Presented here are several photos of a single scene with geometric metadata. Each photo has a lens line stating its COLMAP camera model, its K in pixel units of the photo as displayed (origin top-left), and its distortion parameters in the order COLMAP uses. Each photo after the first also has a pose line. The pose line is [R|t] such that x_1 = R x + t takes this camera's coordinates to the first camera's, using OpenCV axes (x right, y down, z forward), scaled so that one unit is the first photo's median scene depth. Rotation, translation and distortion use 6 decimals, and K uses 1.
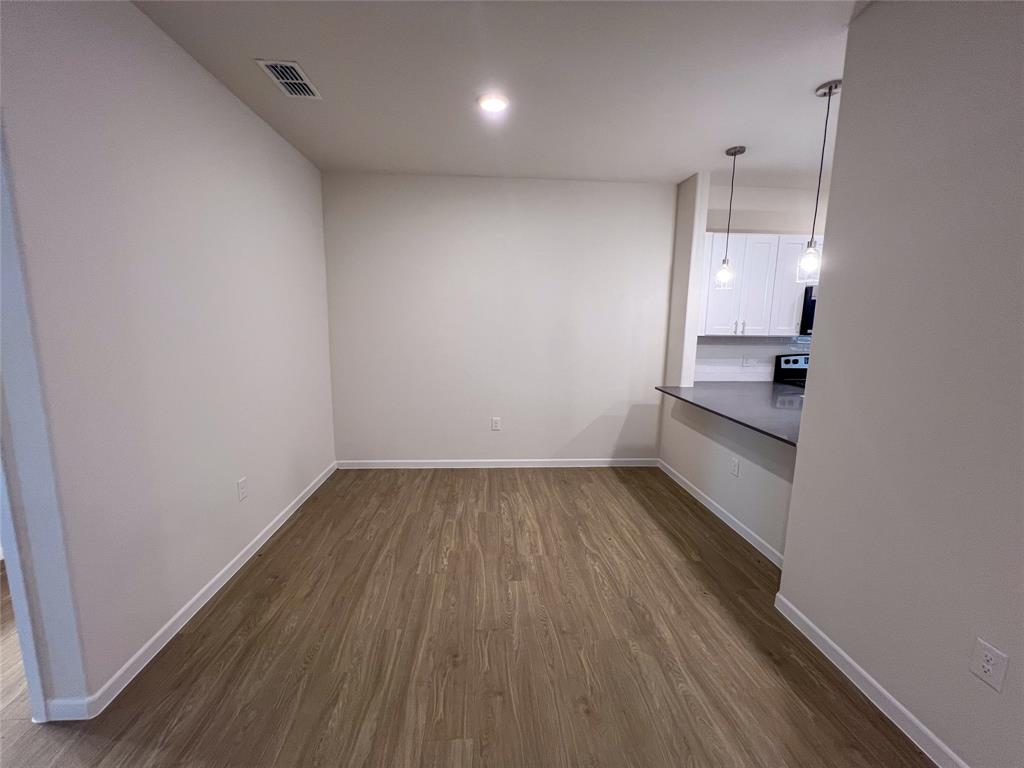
lens RADIAL K [[412.3, 0, 494.1], [0, 412.3, 384.3], [0, 0, 1]] dist [0.001046, 0.000084]
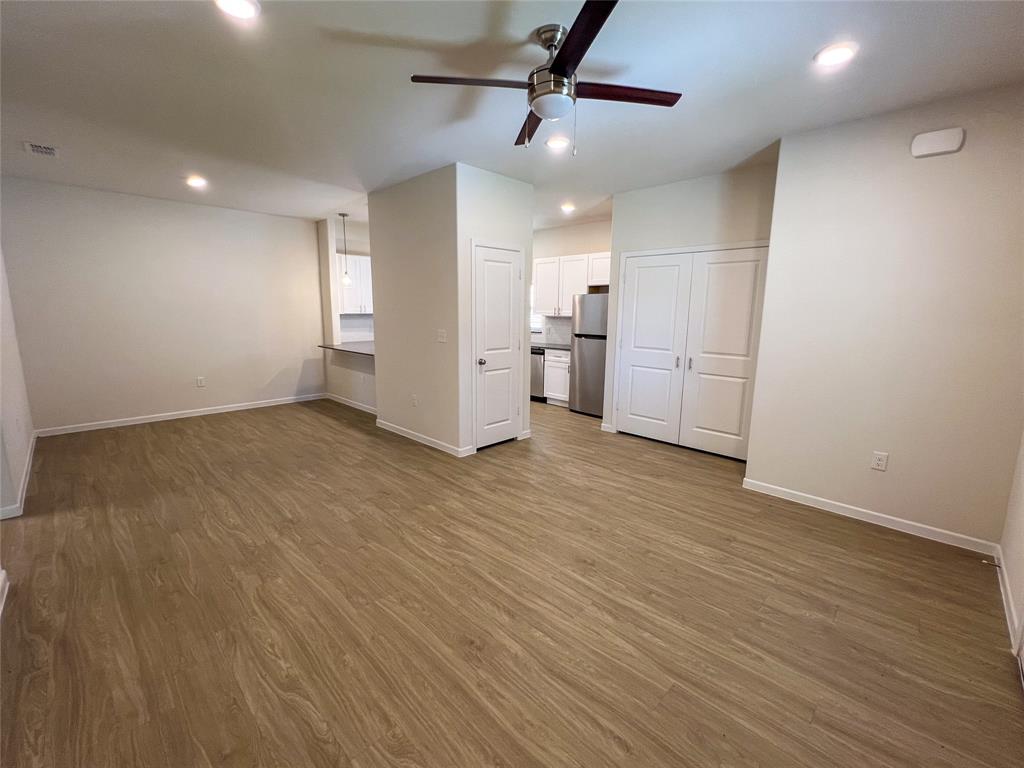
lens RADIAL K [[435.2, 0, 512.0], [0, 435.2, 384.0], [0, 0, 1]] dist [0.000774, 0.000168]
pose [[0.724071, -0.118370, 0.679492, -0.256236], [0.101235, 0.992733, 0.065061, 0.129350], [-0.682255, 0.021680, 0.730792, -0.824304]]
